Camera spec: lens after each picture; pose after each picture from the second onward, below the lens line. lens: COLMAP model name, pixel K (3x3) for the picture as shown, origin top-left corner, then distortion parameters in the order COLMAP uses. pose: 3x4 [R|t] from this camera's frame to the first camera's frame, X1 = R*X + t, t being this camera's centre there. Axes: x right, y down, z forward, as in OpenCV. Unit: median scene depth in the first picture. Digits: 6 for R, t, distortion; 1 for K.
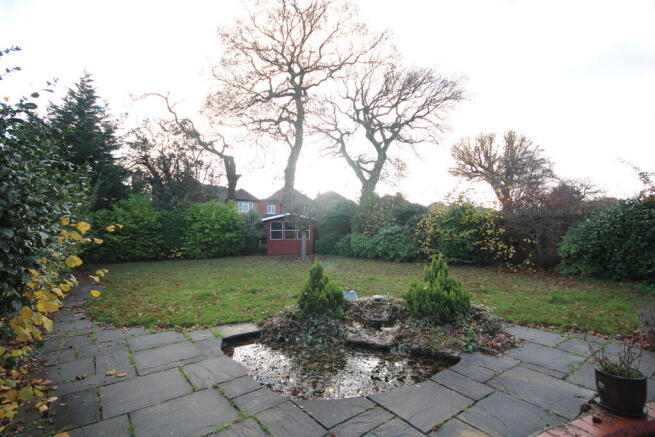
lens RADIAL K [[305.4, 0, 327.5], [0, 305.4, 218.5], [0, 0, 1]] dist [0.002144, 0.000424]
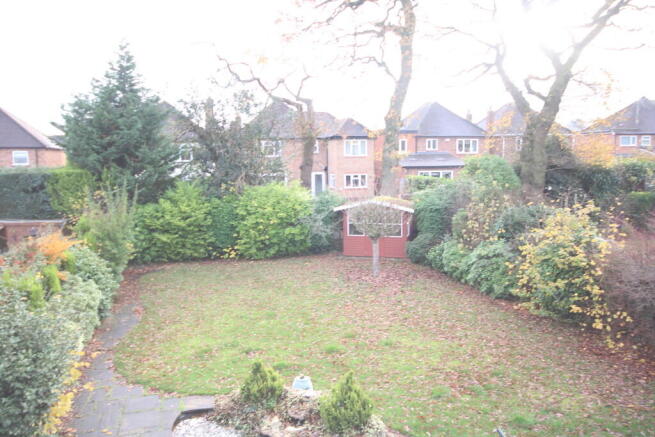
lens RADIAL K [[538.4, 0, 327.5], [0, 538.4, 218.5], [0, 0, 1]] dist [-0.004747, -0.001168]
pose [[0.925528, 0.045627, -0.375920, 0.290077], [0.019935, 0.985467, 0.168690, -0.218335], [0.378153, -0.163622, 0.911168, -0.204014]]
